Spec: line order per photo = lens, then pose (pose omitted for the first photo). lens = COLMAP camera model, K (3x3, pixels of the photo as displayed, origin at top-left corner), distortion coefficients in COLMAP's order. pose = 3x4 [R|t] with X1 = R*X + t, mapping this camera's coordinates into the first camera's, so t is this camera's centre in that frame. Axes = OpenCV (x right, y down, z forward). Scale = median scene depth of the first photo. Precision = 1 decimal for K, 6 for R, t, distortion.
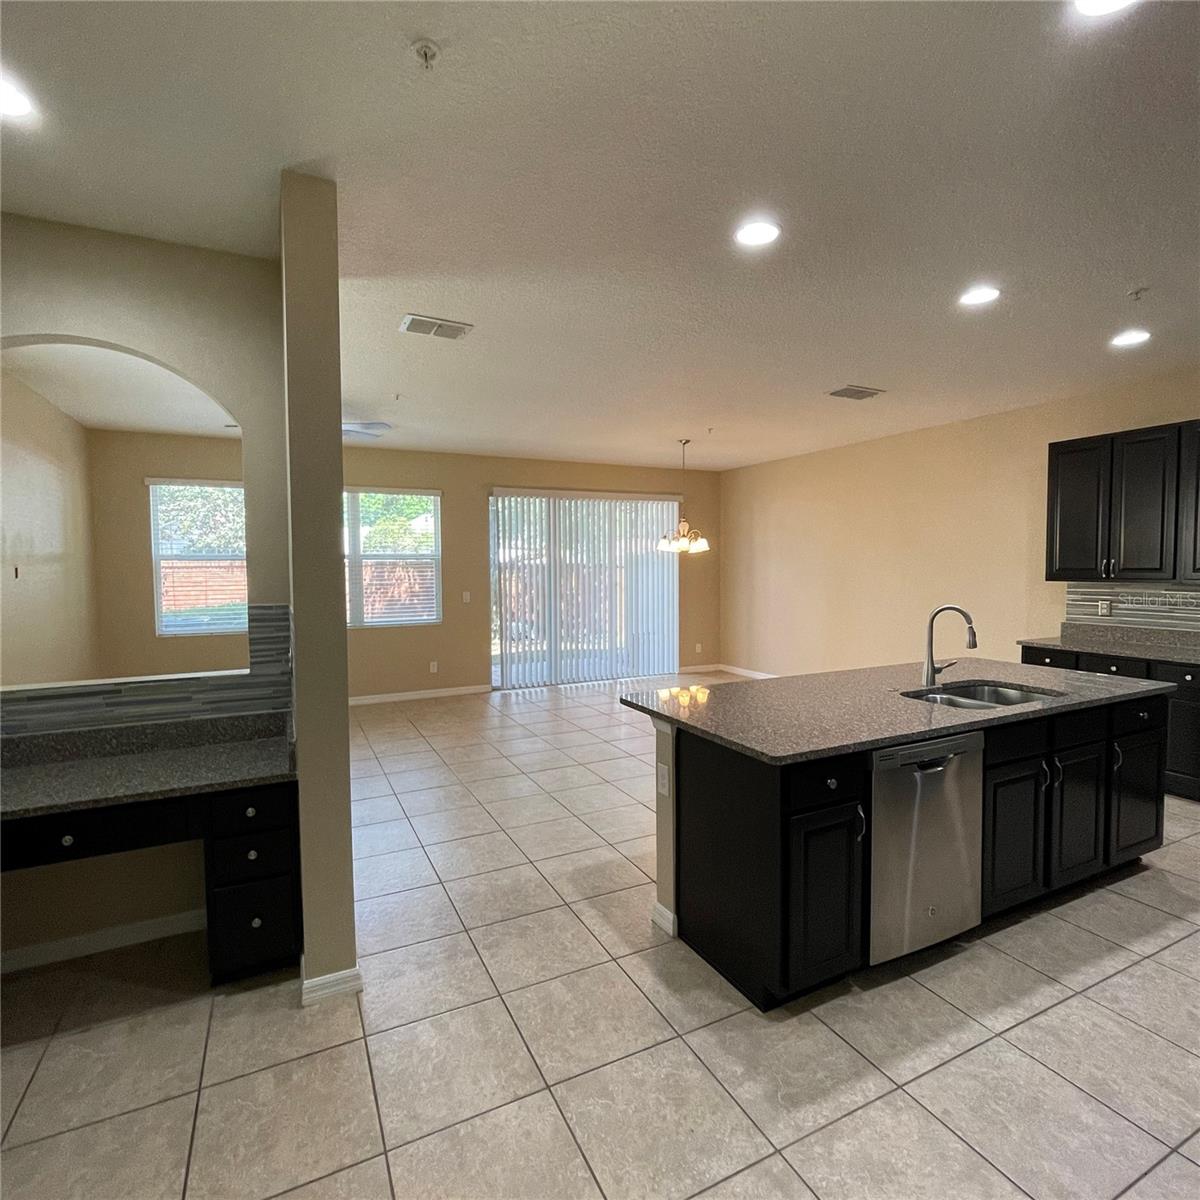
lens RADIAL K [[644.7, 0, 596.9], [0, 644.7, 595.7], [0, 0, 1]] dist [-0.000383, 0.000451]
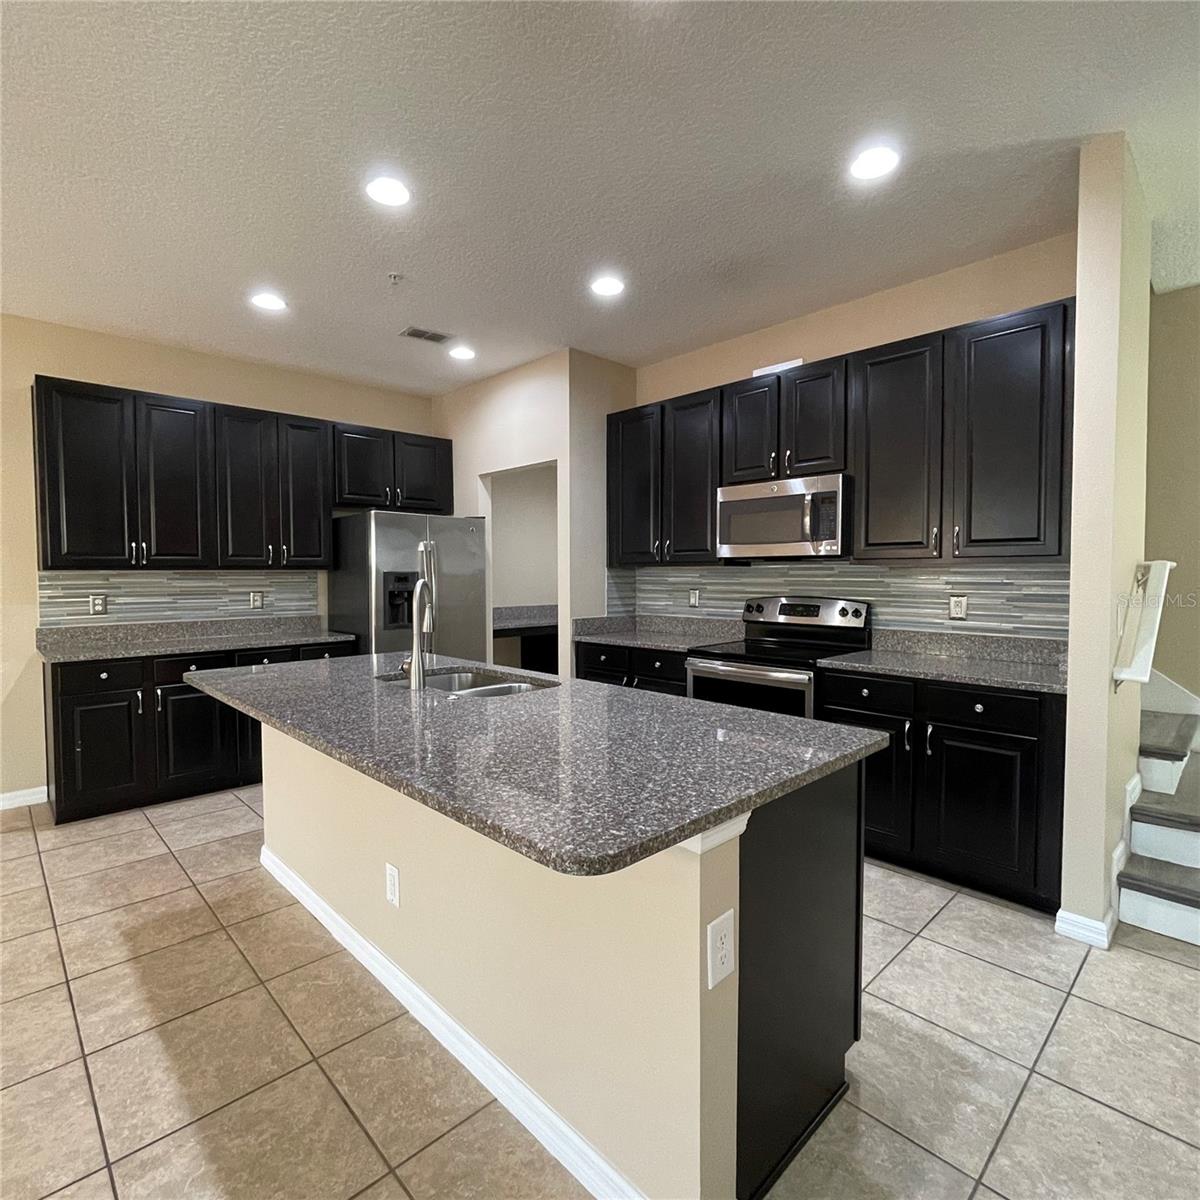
lens RADIAL K [[644.7, 0, 596.9], [0, 644.7, 595.7], [0, 0, 1]] dist [-0.000383, 0.000451]
pose [[-0.298446, -0.023857, 0.954128, -0.218730], [0.052087, 0.997791, 0.041241, 0.010743], [-0.953004, 0.062005, -0.296544, 0.879974]]
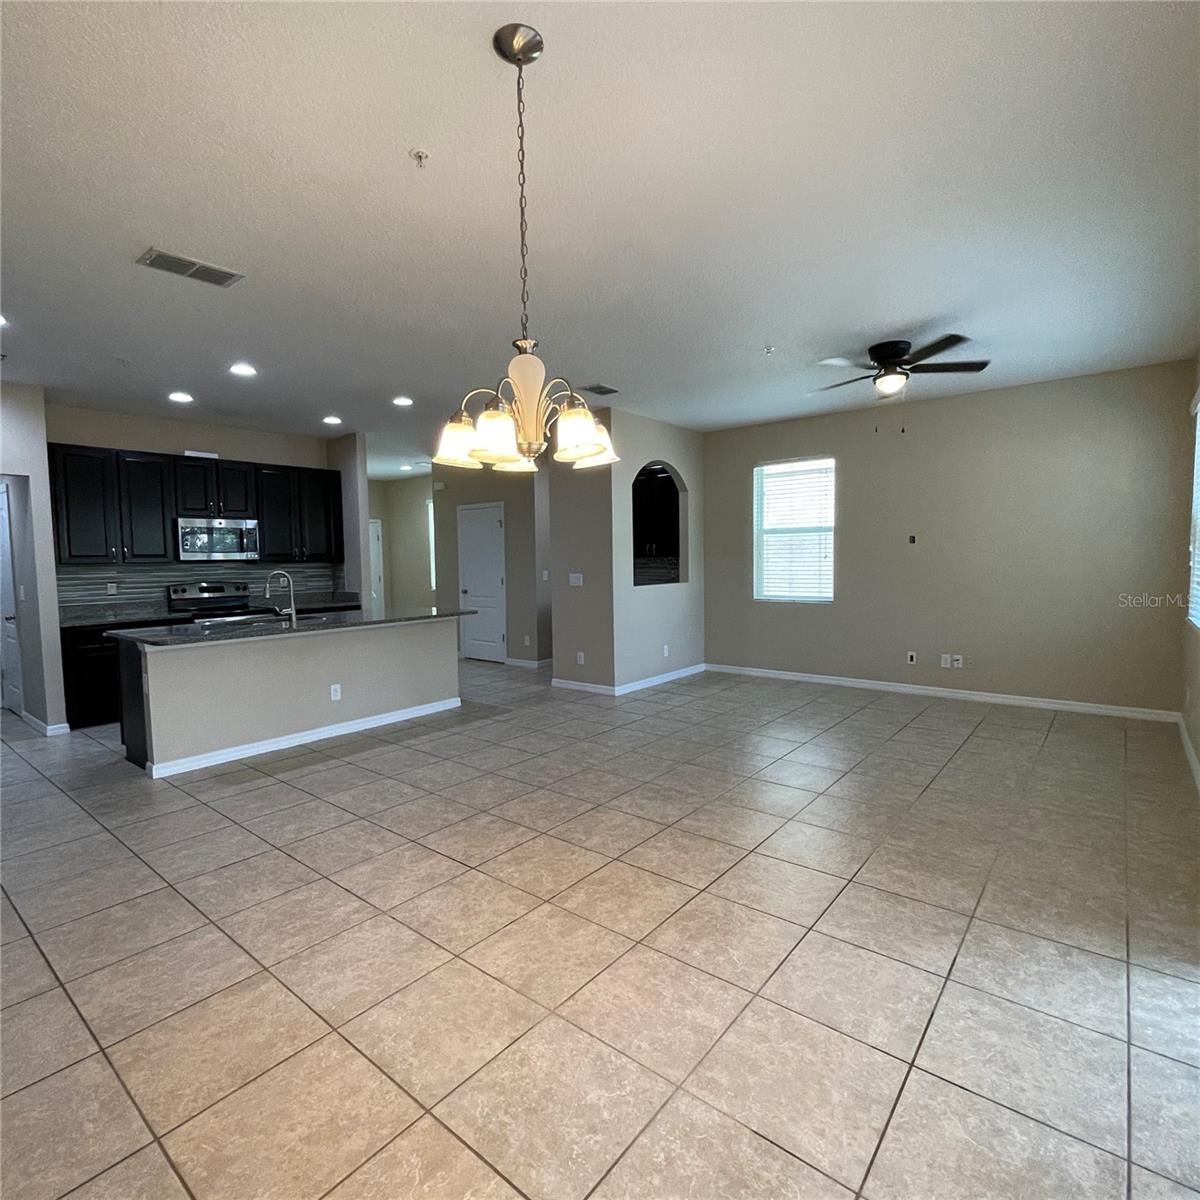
lens RADIAL K [[645.1, 0, 609.5], [0, 645.1, 598.8], [0, 0, 1]] dist [-0.003666, 0.001329]
pose [[-0.906464, 0.048480, -0.419491, 0.407936], [0.000449, 0.993498, 0.113845, -0.089657], [0.422283, 0.103008, -0.900592, 2.405257]]
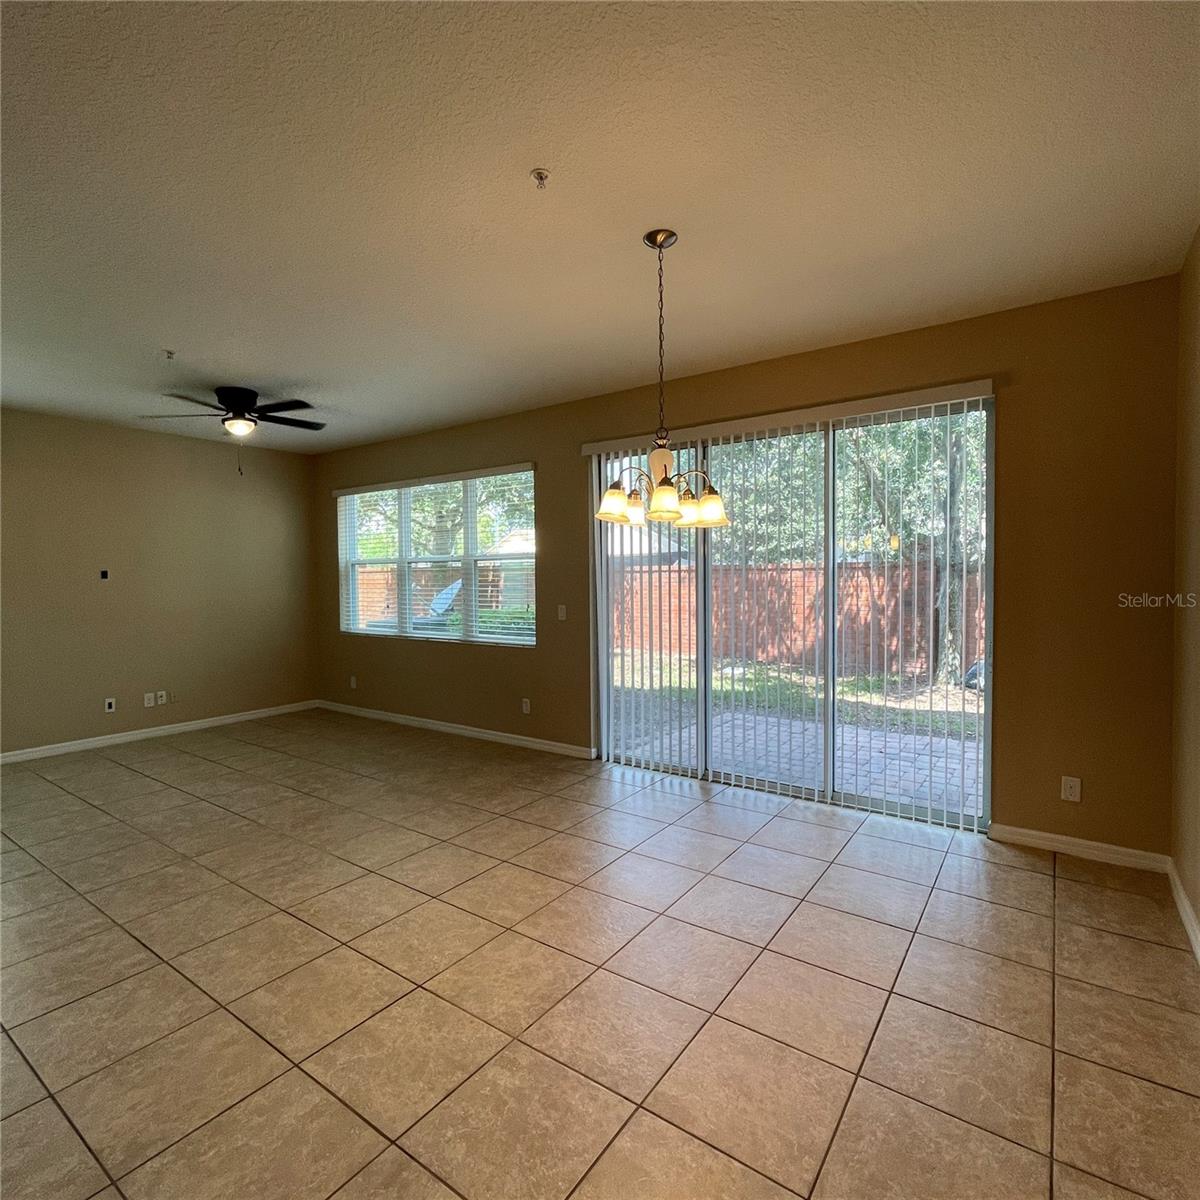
lens RADIAL K [[645.1, 0, 609.5], [0, 645.1, 598.8], [0, 0, 1]] dist [-0.003666, 0.001329]
pose [[0.483820, 0.029448, -0.874672, 0.856385], [-0.036415, 0.999246, 0.013500, -0.050757], [0.874410, 0.025319, 0.484527, 1.499082]]
